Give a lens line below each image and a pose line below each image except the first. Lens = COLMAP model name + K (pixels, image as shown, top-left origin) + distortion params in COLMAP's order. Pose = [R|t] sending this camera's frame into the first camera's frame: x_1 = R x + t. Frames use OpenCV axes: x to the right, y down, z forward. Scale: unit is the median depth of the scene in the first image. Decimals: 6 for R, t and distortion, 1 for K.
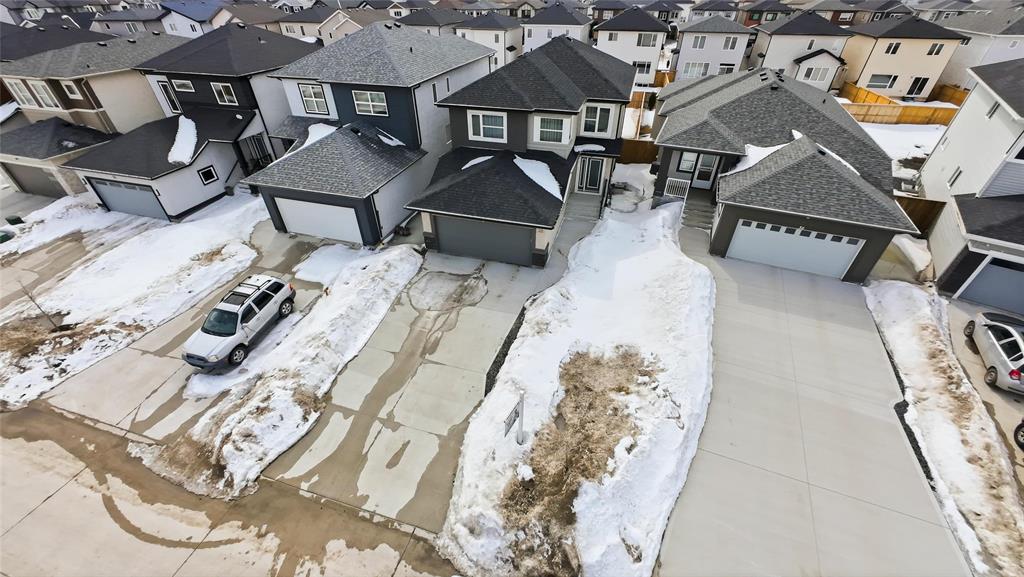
lens RADIAL K [[397.0, 0, 510.4], [0, 397.0, 285.8], [0, 0, 1]] dist [-0.001403, 0.000953]
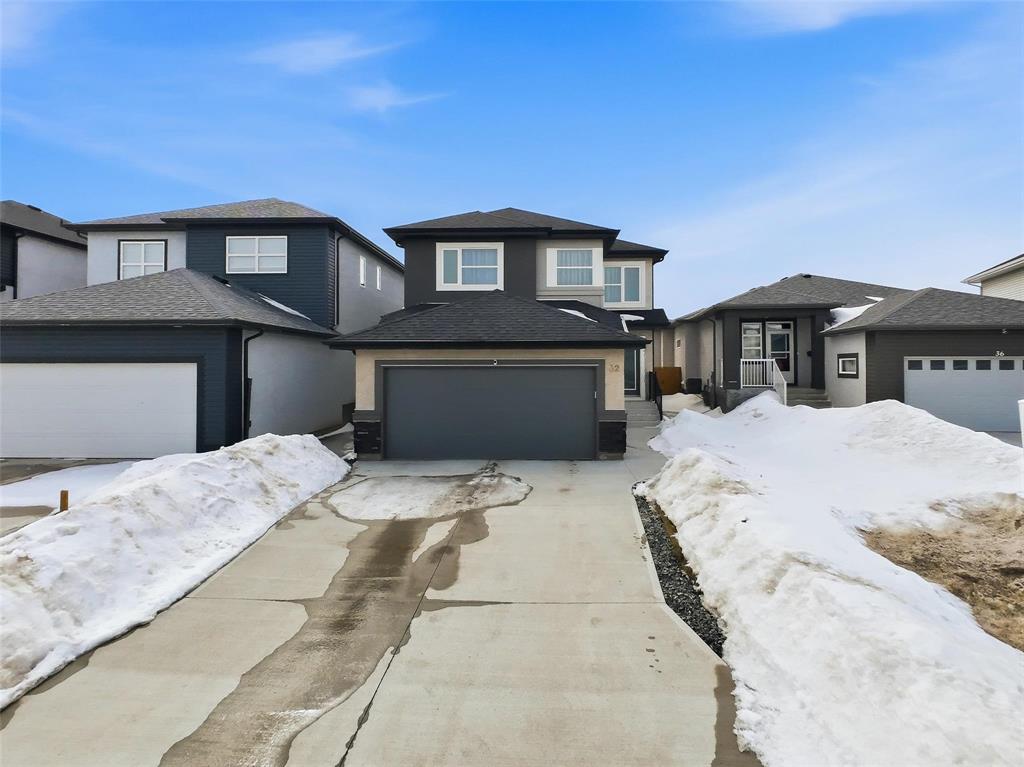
lens RADIAL K [[527.7, 0, 531.2], [0, 527.7, 366.1], [0, 0, 1]] dist [-0.002787, 0.000227]
pose [[0.963702, 0.005079, 0.266931, -0.186222], [0.158602, 0.793383, -0.587697, 0.215002], [-0.214763, 0.608701, 0.763780, 0.460228]]
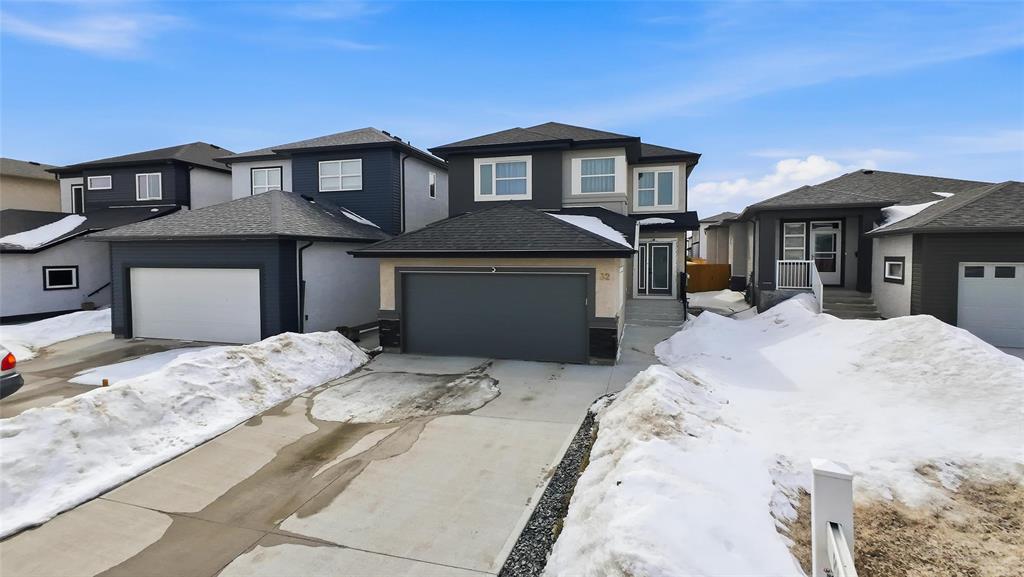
lens RADIAL K [[435.2, 0, 532.8], [0, 435.2, 273.7], [0, 0, 1]] dist [-0.001438, 0.001172]
pose [[0.999180, 0.003385, 0.040340, -0.036803], [0.020318, 0.819964, -0.572055, 0.163722], [-0.035014, 0.572406, 0.819223, 0.486398]]
